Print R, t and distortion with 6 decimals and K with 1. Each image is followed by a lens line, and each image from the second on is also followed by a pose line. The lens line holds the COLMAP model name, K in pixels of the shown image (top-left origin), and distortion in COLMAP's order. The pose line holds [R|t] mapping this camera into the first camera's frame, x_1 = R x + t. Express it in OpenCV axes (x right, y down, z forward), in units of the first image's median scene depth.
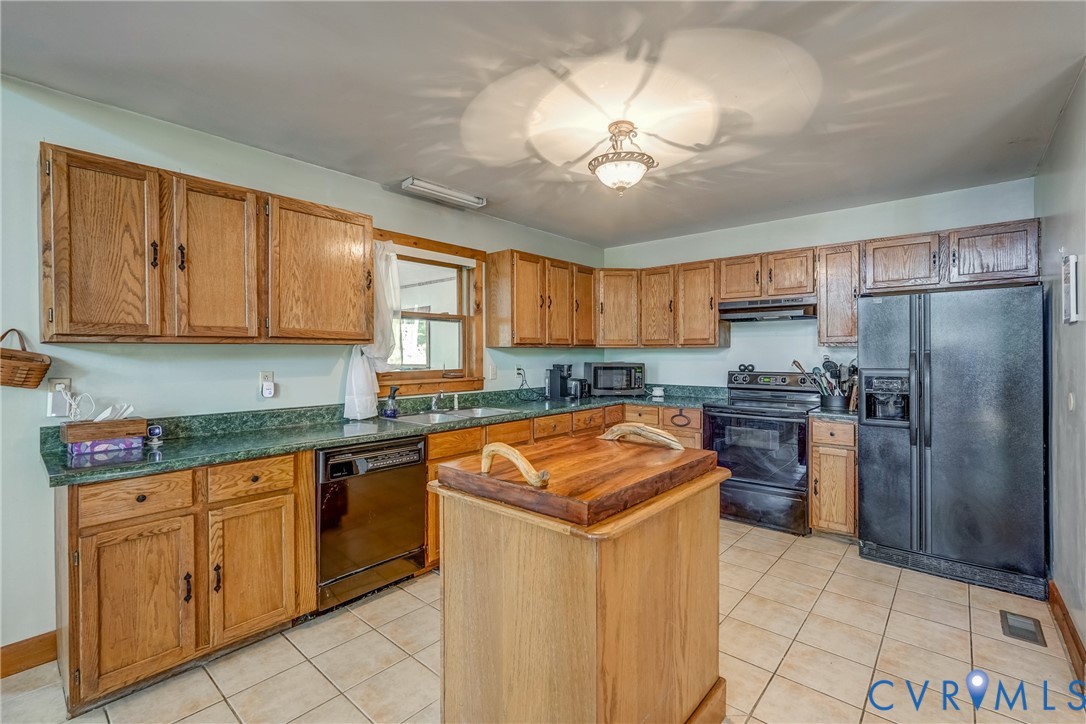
lens RADIAL K [[482.7, 0, 543.8], [0, 482.7, 355.1], [0, 0, 1]] dist [-0.011581, 0.005983]
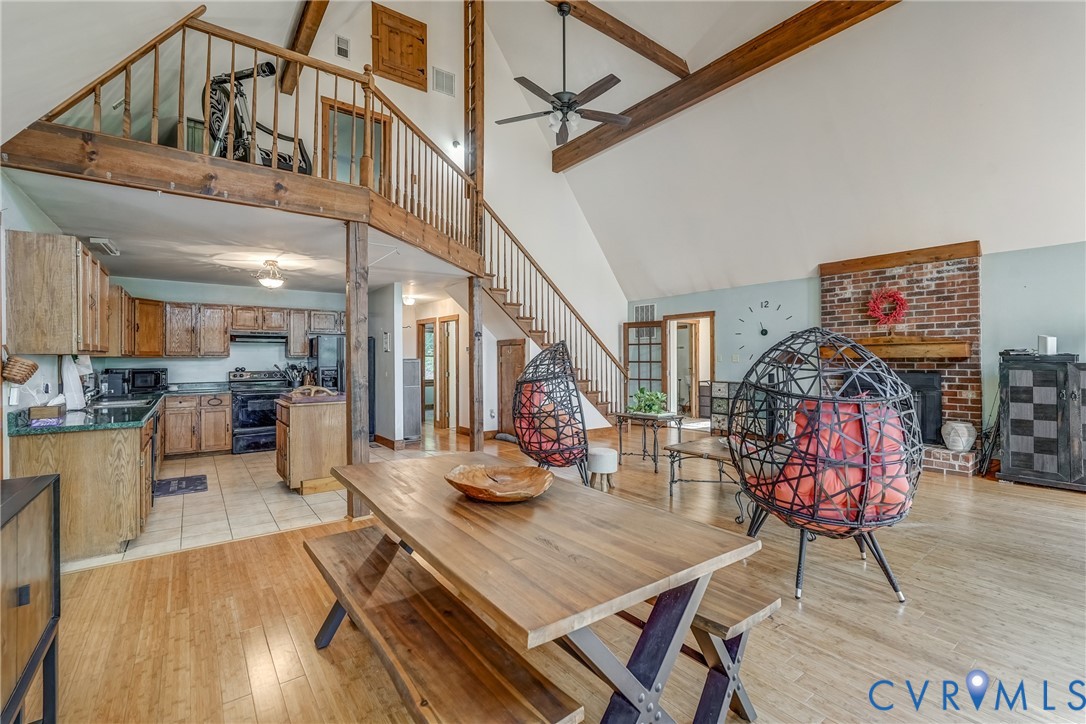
lens RADIAL K [[482.7, 0, 538.5], [0, 482.7, 351.7], [0, 0, 1]] dist [-0.011581, 0.005983]
pose [[0.220255, 0.014626, 0.975333, -1.420485], [0.009776, 0.999804, -0.017200, 0.006111], [-0.975393, 0.013324, 0.220069, -0.585550]]
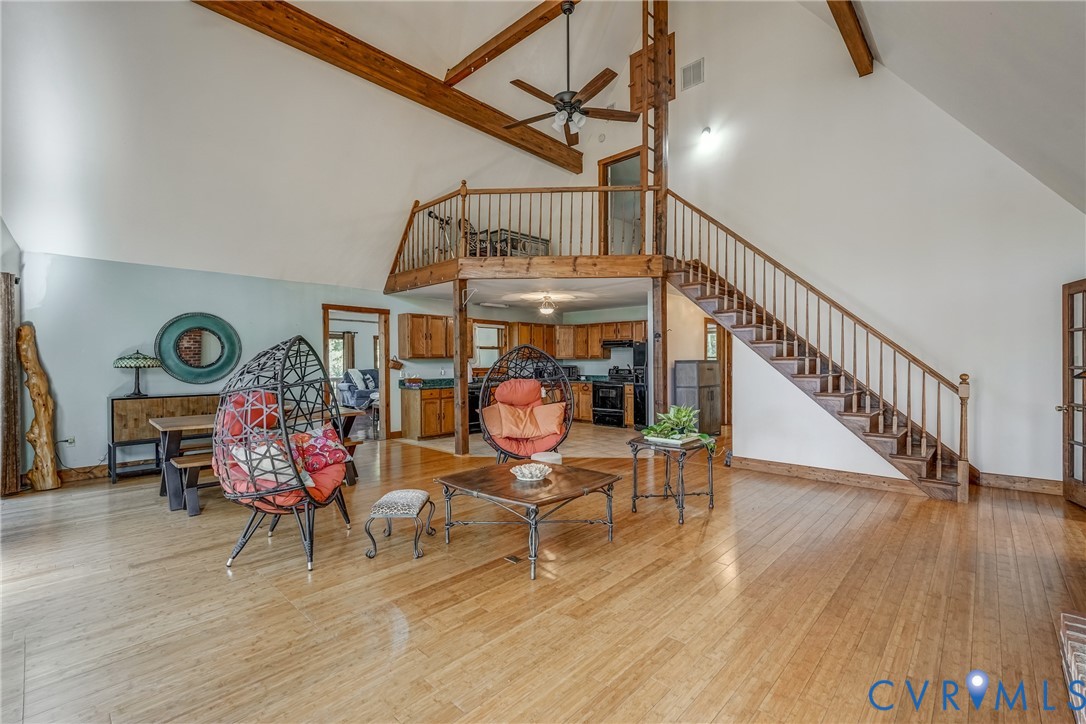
lens RADIAL K [[482.7, 0, 534.7], [0, 482.7, 354.4], [0, 0, 1]] dist [-0.011581, 0.005983]
pose [[0.997983, 0.000497, -0.063480, 0.232999], [-0.001376, 0.999904, -0.013792, -0.005555], [0.063467, 0.013851, 0.997888, -1.983725]]
